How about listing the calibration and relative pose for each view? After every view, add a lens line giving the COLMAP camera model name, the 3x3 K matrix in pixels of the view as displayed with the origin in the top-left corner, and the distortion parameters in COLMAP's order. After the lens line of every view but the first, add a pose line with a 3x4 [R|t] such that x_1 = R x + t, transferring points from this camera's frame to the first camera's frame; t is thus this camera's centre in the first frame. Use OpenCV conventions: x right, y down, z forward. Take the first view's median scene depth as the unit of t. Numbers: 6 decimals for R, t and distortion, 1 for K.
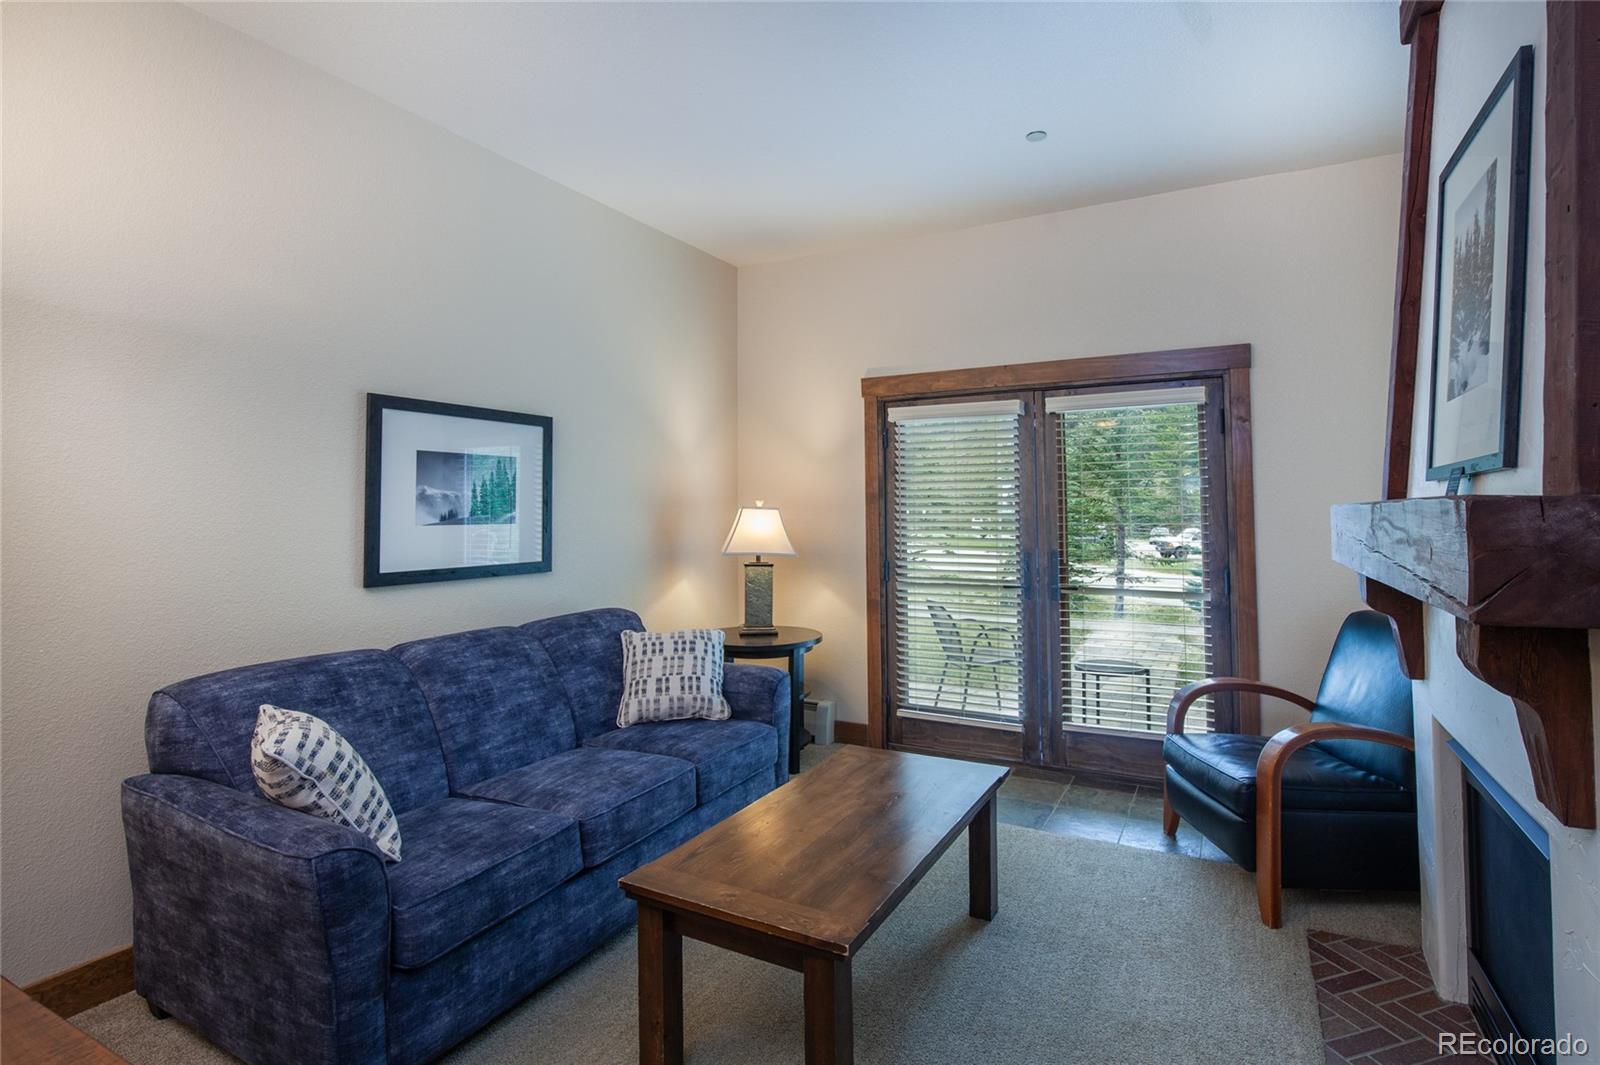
lens RADIAL K [[799.8, 0, 839.4], [0, 799.8, 476.1], [0, 0, 1]] dist [-0.014175, -0.000315]
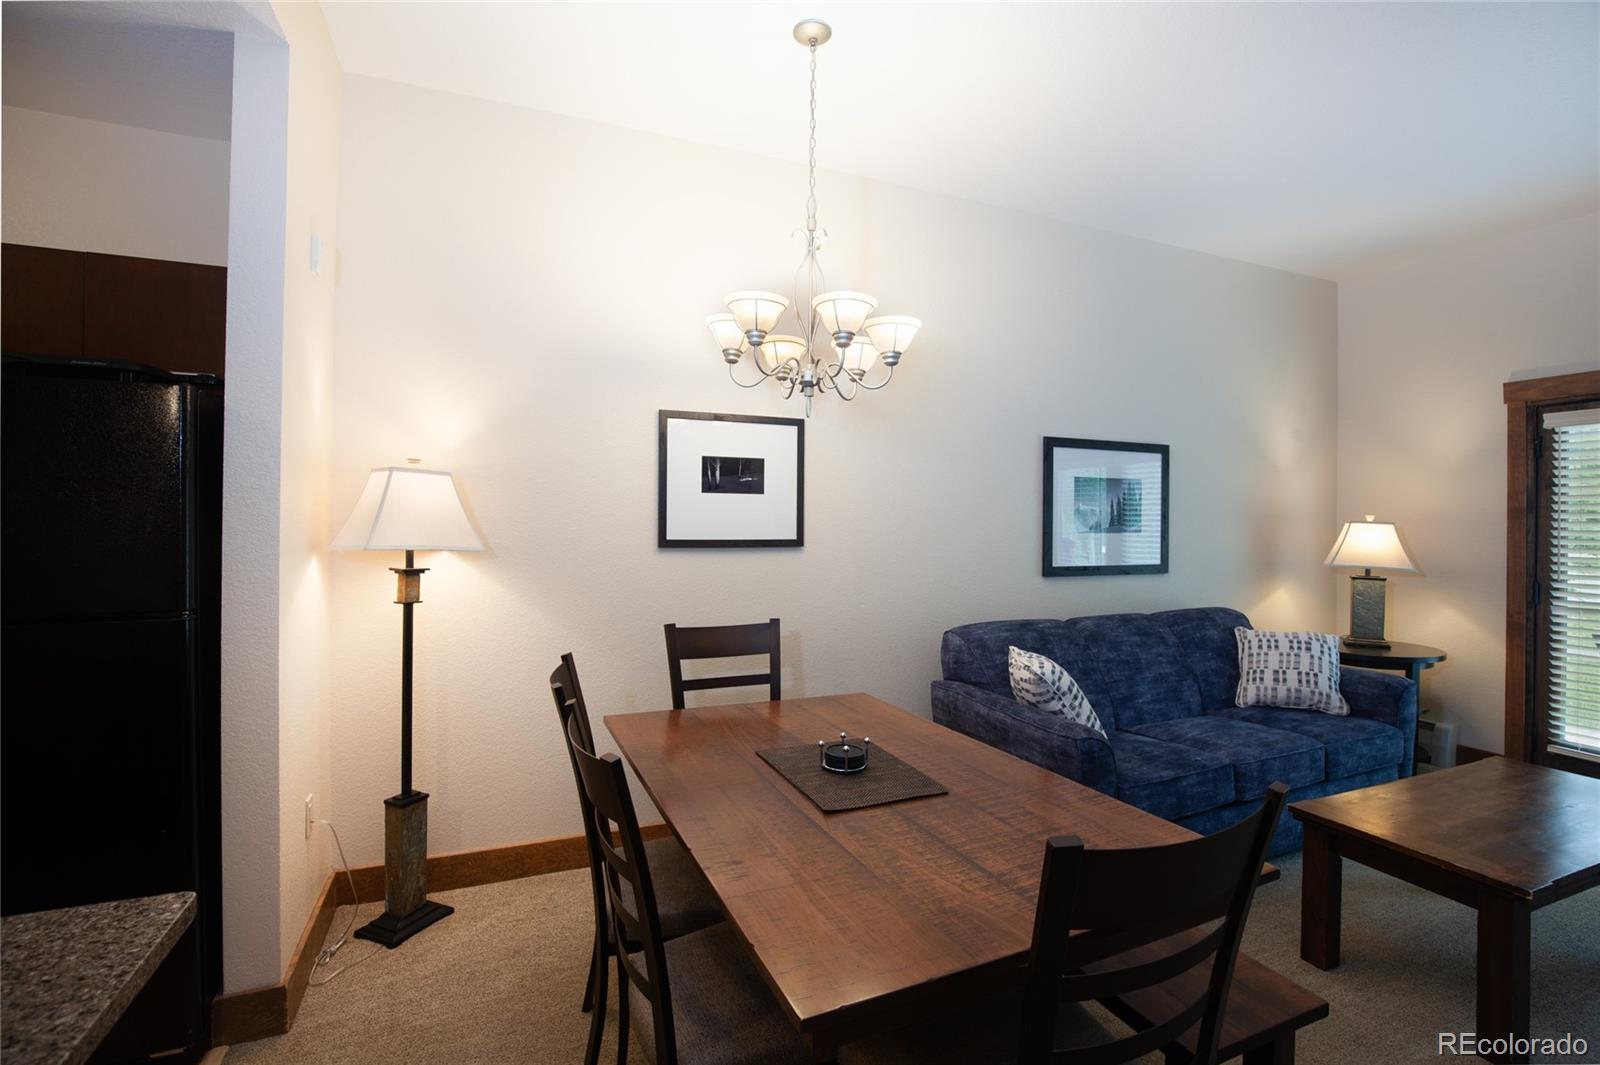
lens RADIAL K [[753.0, 0, 803.0], [0, 753.0, 527.5], [0, 0, 1]] dist [-0.037412, 0.007654]
pose [[0.764328, 0.014806, -0.644658, -0.061971], [0.017180, 0.998914, 0.043311, -0.008920], [0.644599, -0.044179, 0.763243, -0.241535]]
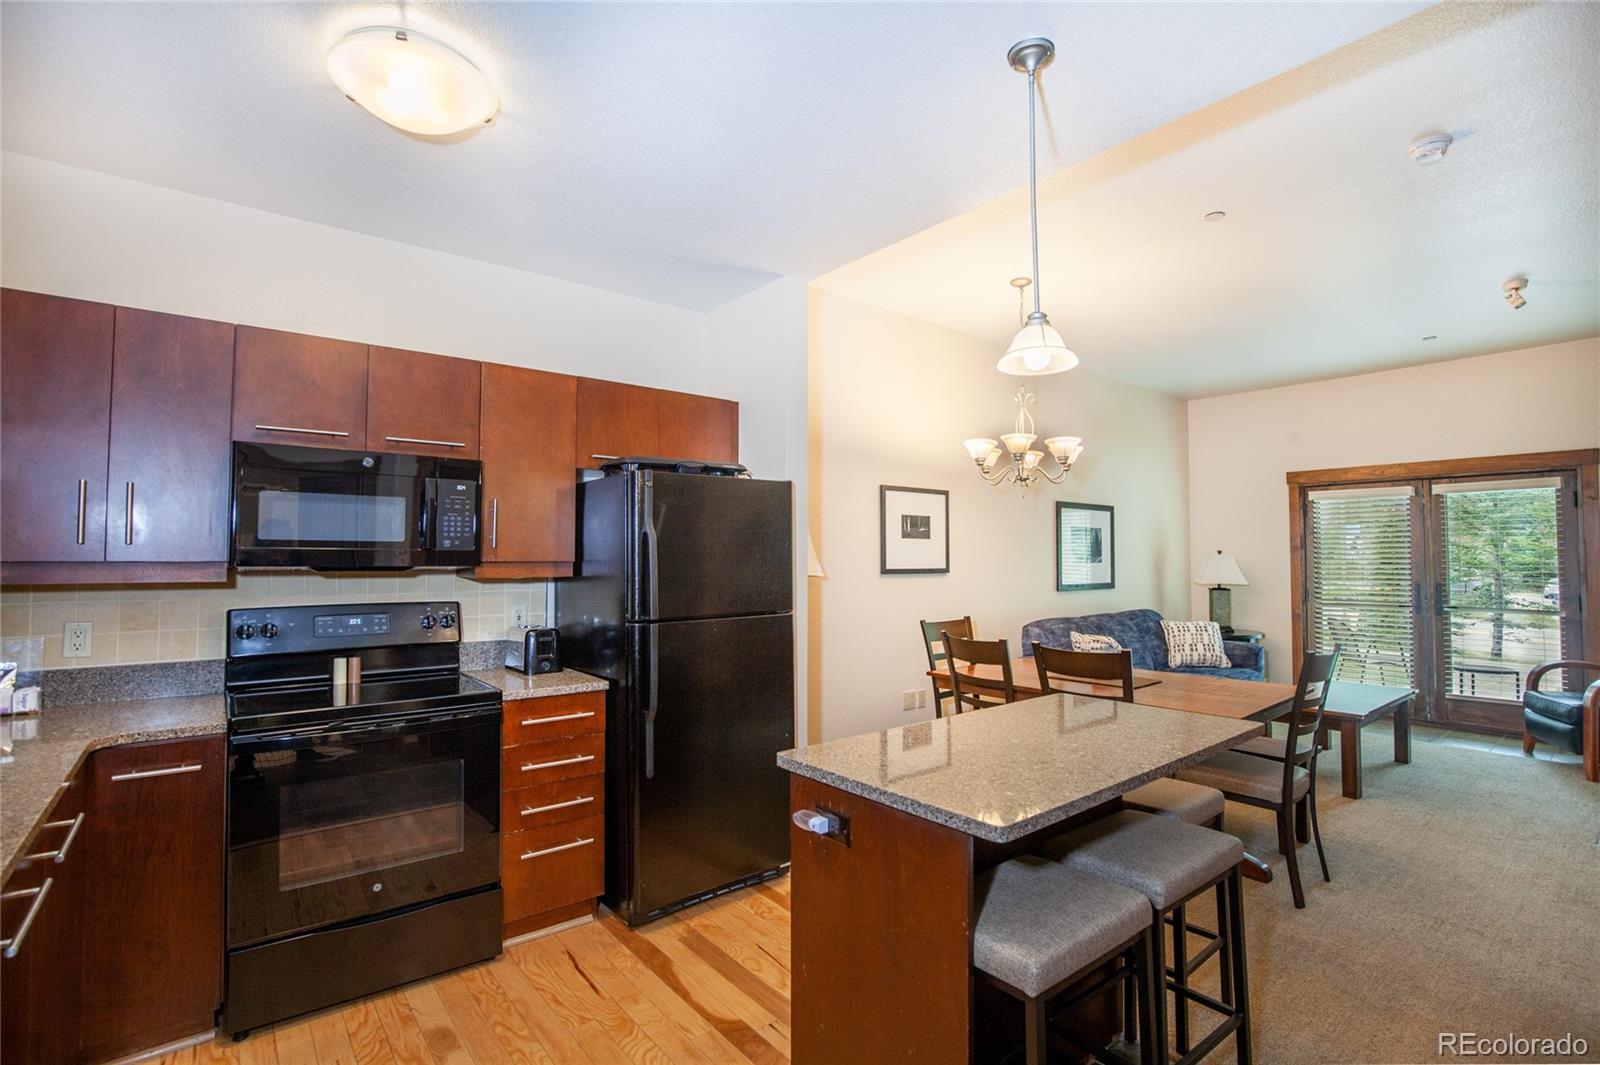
lens RADIAL K [[753.0, 0, 803.0], [0, 753.0, 527.5], [0, 0, 1]] dist [-0.037412, 0.007654]
pose [[0.912045, -0.007434, -0.410022, -0.341054], [0.010379, 0.999934, 0.004955, -0.044210], [0.409958, -0.008775, 0.912062, -1.012334]]
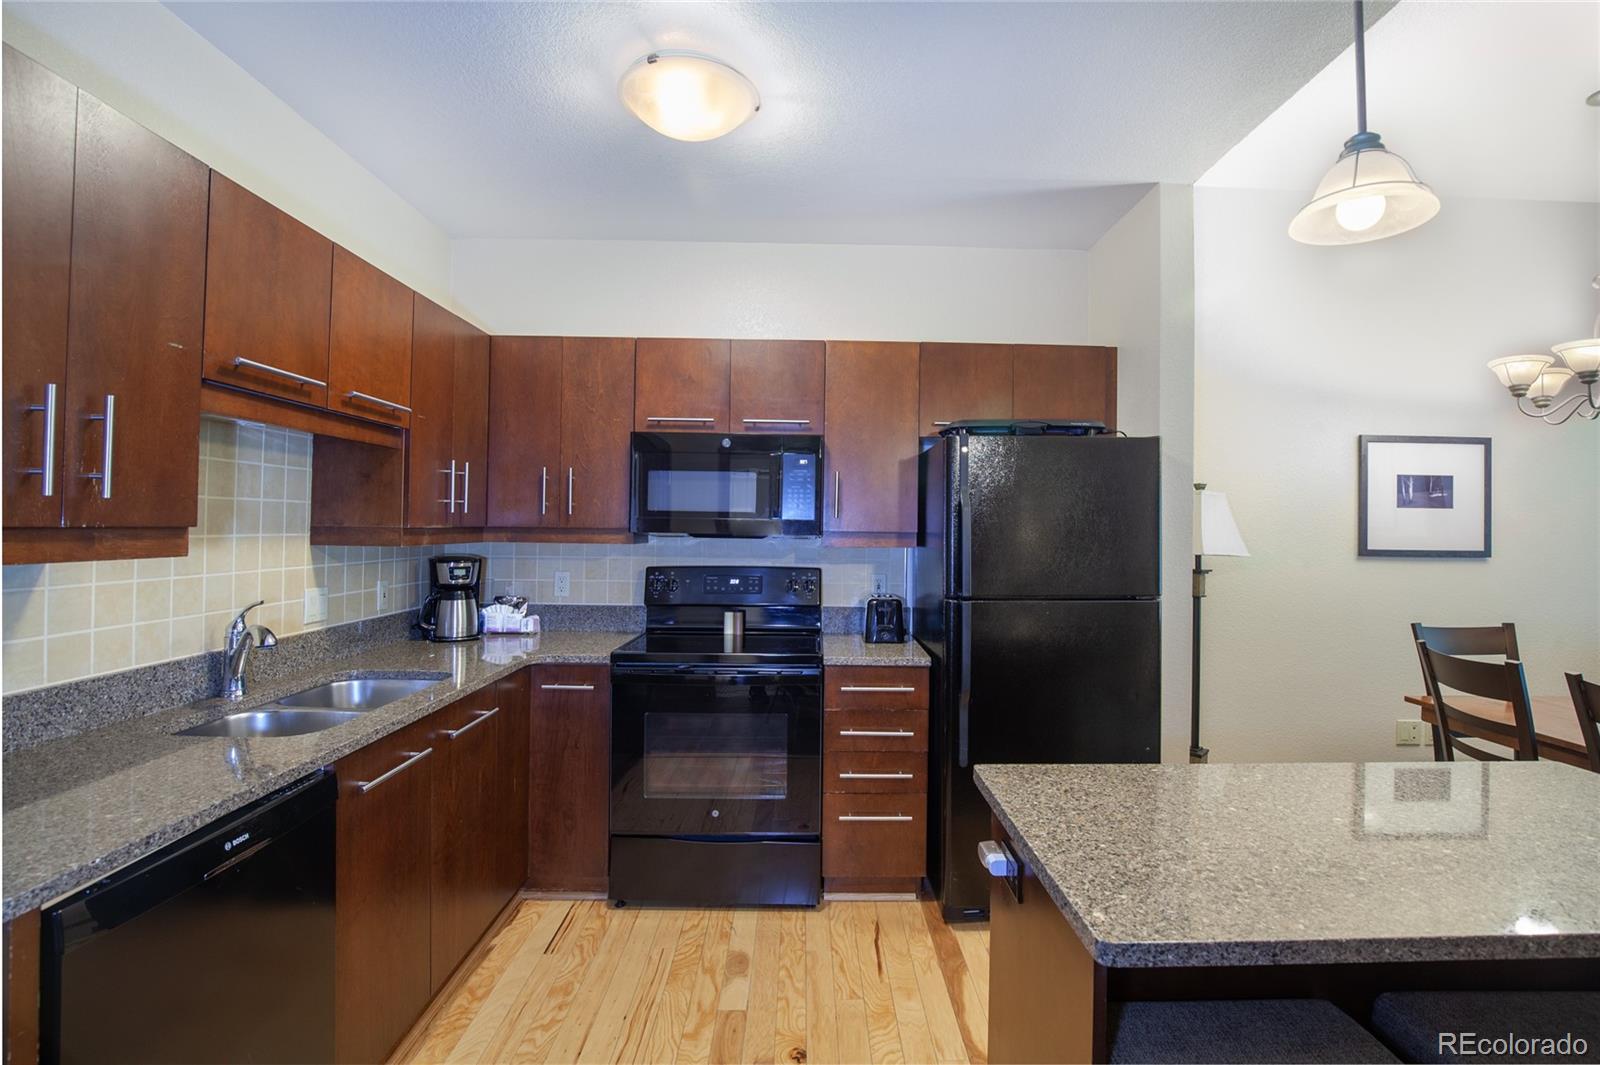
lens RADIAL K [[755.2, 0, 800.2], [0, 755.2, 518.2], [0, 0, 1]] dist [-0.030212, 0.000530]
pose [[0.459280, 0.005127, -0.888277, -0.228253], [0.023425, 0.999566, 0.017881, -0.037236], [0.887983, -0.029020, 0.458960, -0.819933]]
